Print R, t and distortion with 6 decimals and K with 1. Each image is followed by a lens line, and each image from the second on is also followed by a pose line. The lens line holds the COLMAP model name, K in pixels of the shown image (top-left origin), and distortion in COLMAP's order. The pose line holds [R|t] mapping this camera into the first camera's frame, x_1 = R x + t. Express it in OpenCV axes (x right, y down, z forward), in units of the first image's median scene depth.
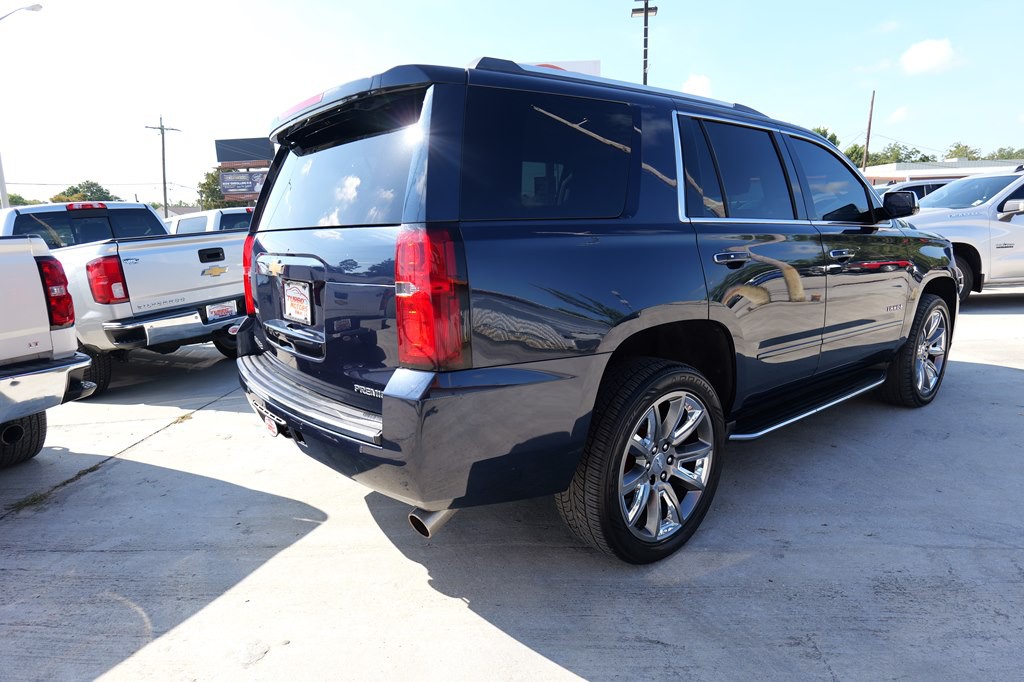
lens RADIAL K [[598.1, 0, 507.8], [0, 598.1, 341.3], [0, 0, 1]] dist [-0.022685, 0.010287]
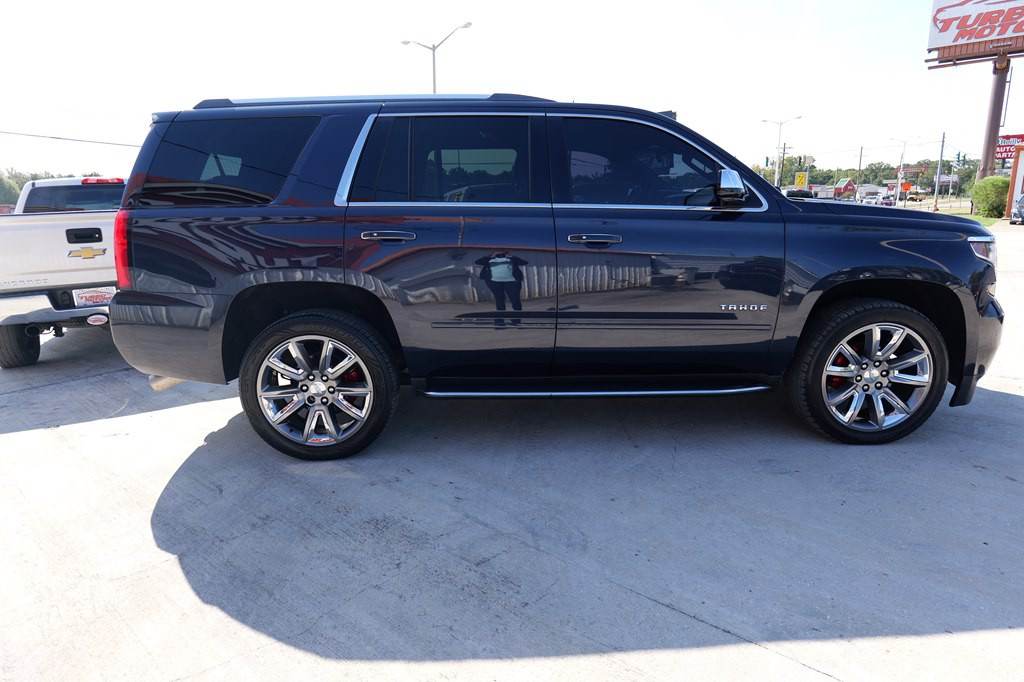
lens RADIAL K [[598.1, 0, 513.3], [0, 598.1, 338.7], [0, 0, 1]] dist [-0.022685, 0.010287]
pose [[0.797040, 0.143209, -0.586702, 1.332013], [-0.117674, 0.989685, 0.081713, -0.065013], [0.592352, 0.003911, 0.805670, 0.182838]]
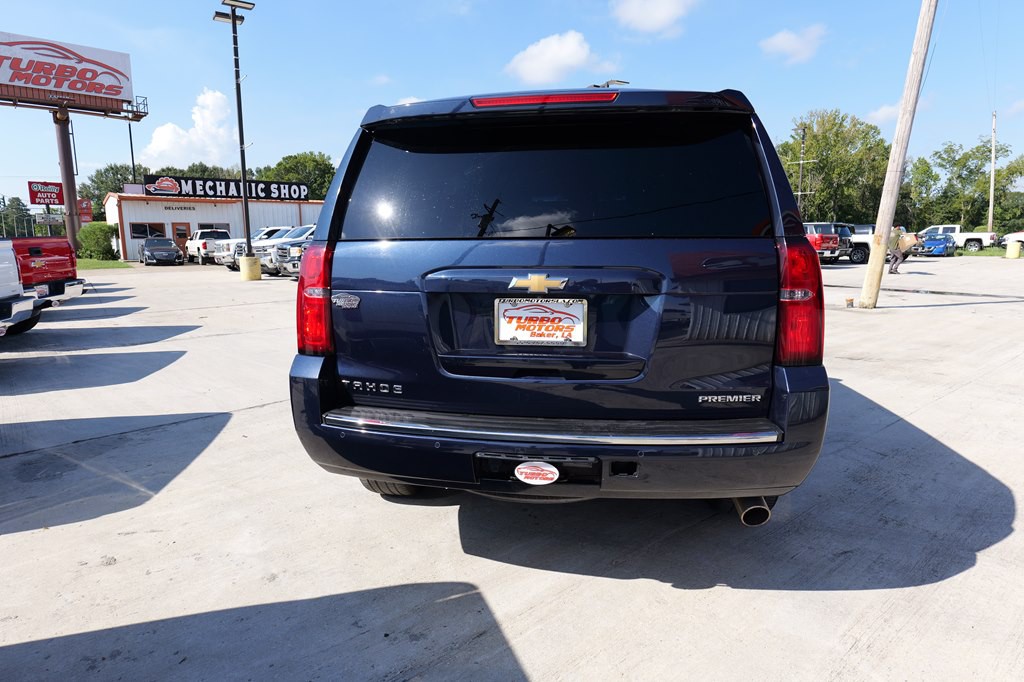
lens RADIAL K [[598.1, 0, 515.1], [0, 598.1, 337.1], [0, 0, 1]] dist [-0.022685, 0.010287]
pose [[0.735342, -0.079960, 0.672962, -0.930294], [0.108387, 0.994109, -0.000317, -0.047299], [-0.668972, 0.073173, 0.739677, 0.377646]]
